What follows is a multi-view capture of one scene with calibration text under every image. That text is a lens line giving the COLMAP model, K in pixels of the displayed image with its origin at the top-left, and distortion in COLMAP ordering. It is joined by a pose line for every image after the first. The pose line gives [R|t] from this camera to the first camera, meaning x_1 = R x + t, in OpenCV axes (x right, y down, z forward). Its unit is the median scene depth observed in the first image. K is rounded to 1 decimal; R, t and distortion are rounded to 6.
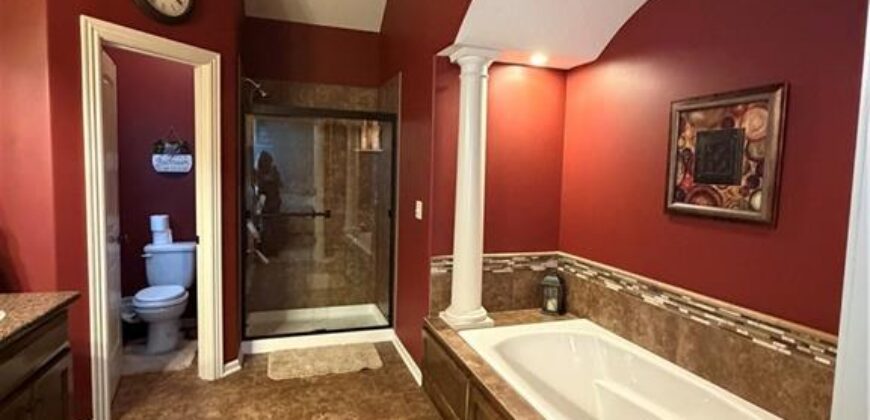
lens RADIAL K [[465.2, 0, 436.6], [0, 465.2, 210.3], [0, 0, 1]] dist [0.006994, 0.002552]
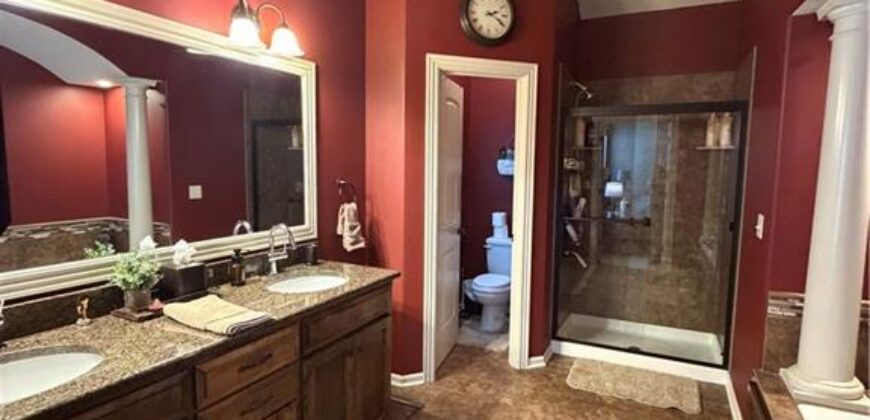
lens RADIAL K [[465.2, 0, 436.7], [0, 465.2, 210.2], [0, 0, 1]] dist [0.006994, 0.002552]
pose [[0.715046, 0.052782, -0.697082, 0.113098], [-0.050430, 0.998442, 0.023872, -0.018153], [0.697256, 0.018084, 0.716594, 0.087426]]
